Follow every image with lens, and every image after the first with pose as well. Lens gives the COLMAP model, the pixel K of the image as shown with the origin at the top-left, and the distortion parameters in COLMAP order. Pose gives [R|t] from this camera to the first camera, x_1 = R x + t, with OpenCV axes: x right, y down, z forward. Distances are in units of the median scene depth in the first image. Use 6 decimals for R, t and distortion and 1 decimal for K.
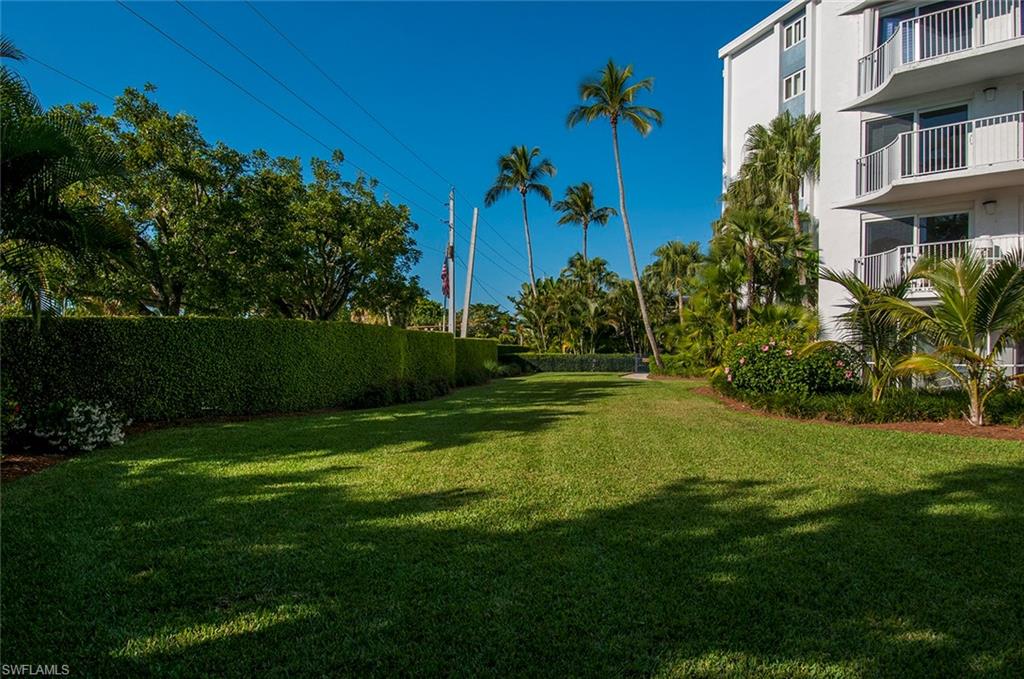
lens RADIAL K [[649.0, 0, 511.7], [0, 649.0, 360.0], [0, 0, 1]] dist [0.014195, -0.000613]
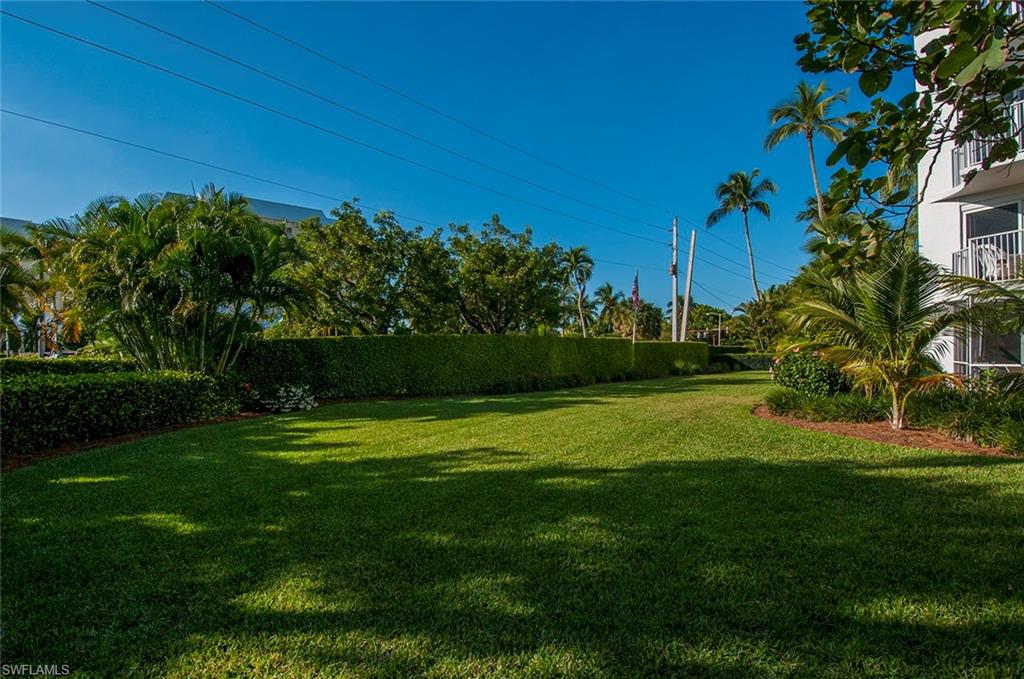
lens RADIAL K [[518.8, 0, 501.4], [0, 518.8, 362.4], [0, 0, 1]] dist [0.003122, -0.025796]
pose [[0.865266, -0.001628, -0.501311, 0.260476], [0.004667, 0.999978, 0.004809, -0.002072], [0.501291, -0.006501, 0.865254, 0.018610]]
